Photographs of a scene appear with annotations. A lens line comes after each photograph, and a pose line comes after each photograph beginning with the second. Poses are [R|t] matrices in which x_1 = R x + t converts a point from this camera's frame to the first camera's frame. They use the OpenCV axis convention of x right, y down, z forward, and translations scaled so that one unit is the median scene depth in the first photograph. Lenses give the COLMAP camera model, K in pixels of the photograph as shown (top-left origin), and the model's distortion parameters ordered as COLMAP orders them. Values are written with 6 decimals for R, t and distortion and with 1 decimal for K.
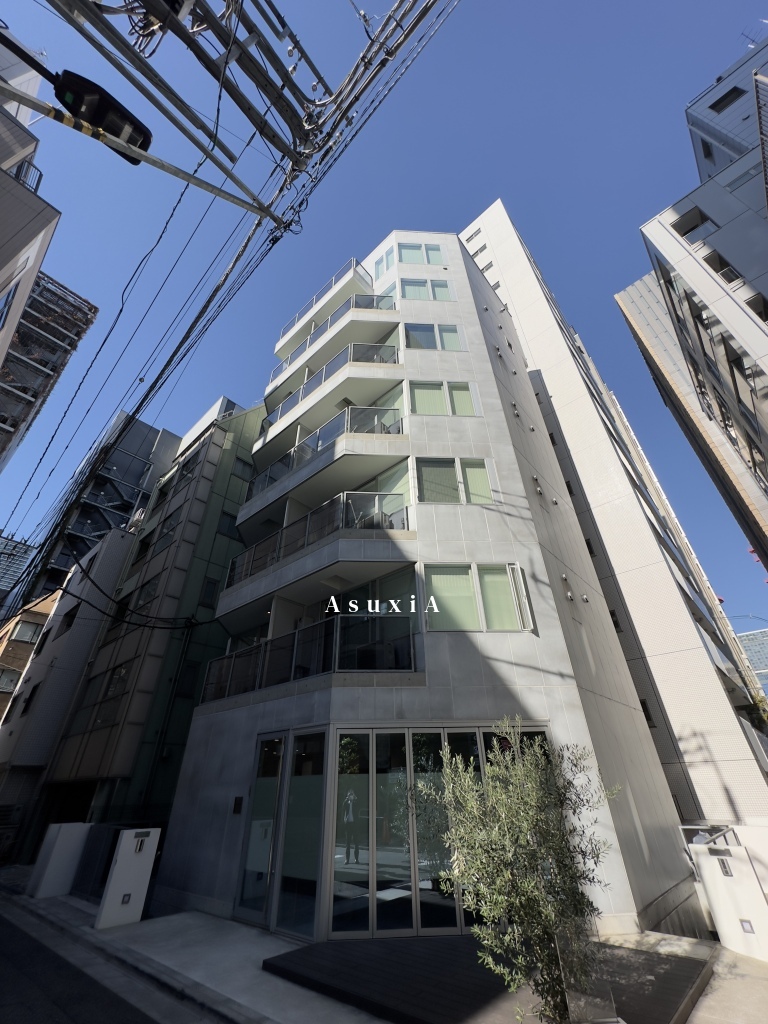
lens RADIAL K [[408.1, 0, 384.0], [0, 408.1, 512.0], [0, 0, 1]] dist [-0.000621, 0.000127]
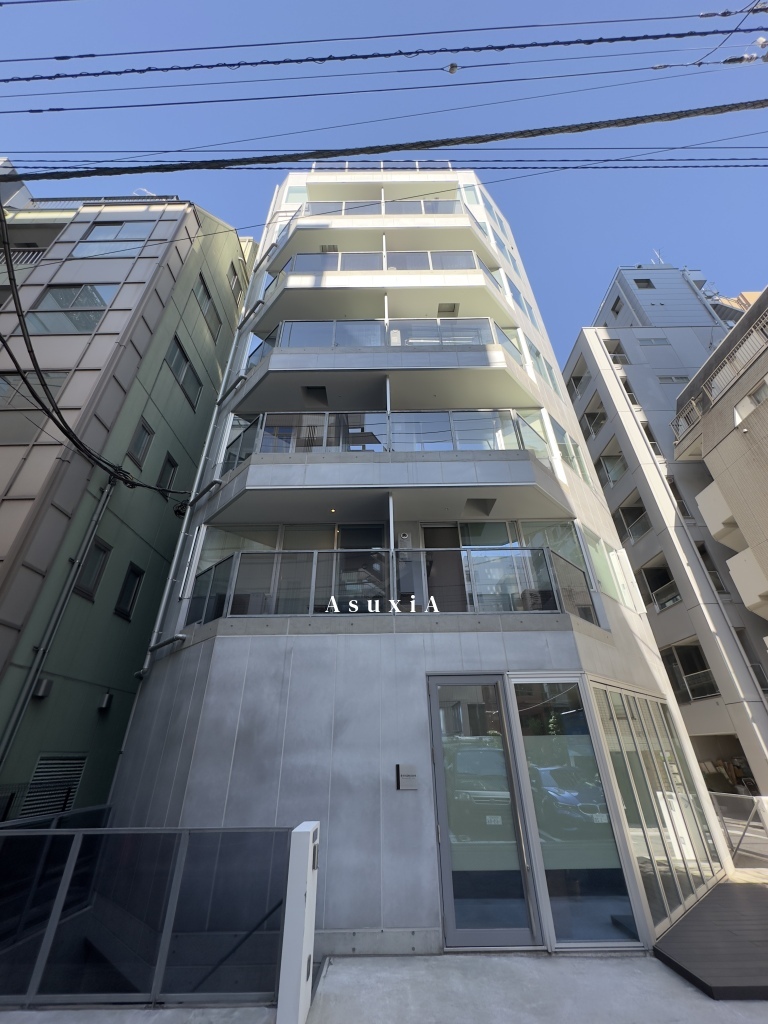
lens RADIAL K [[408.1, 0, 384.0], [0, 408.1, 512.0], [0, 0, 1]] dist [-0.000621, 0.000127]
pose [[0.748396, 0.345092, 0.566405, -0.614781], [-0.370260, 0.925904, -0.074894, 0.268813], [-0.550282, -0.153667, 0.820717, 0.380039]]
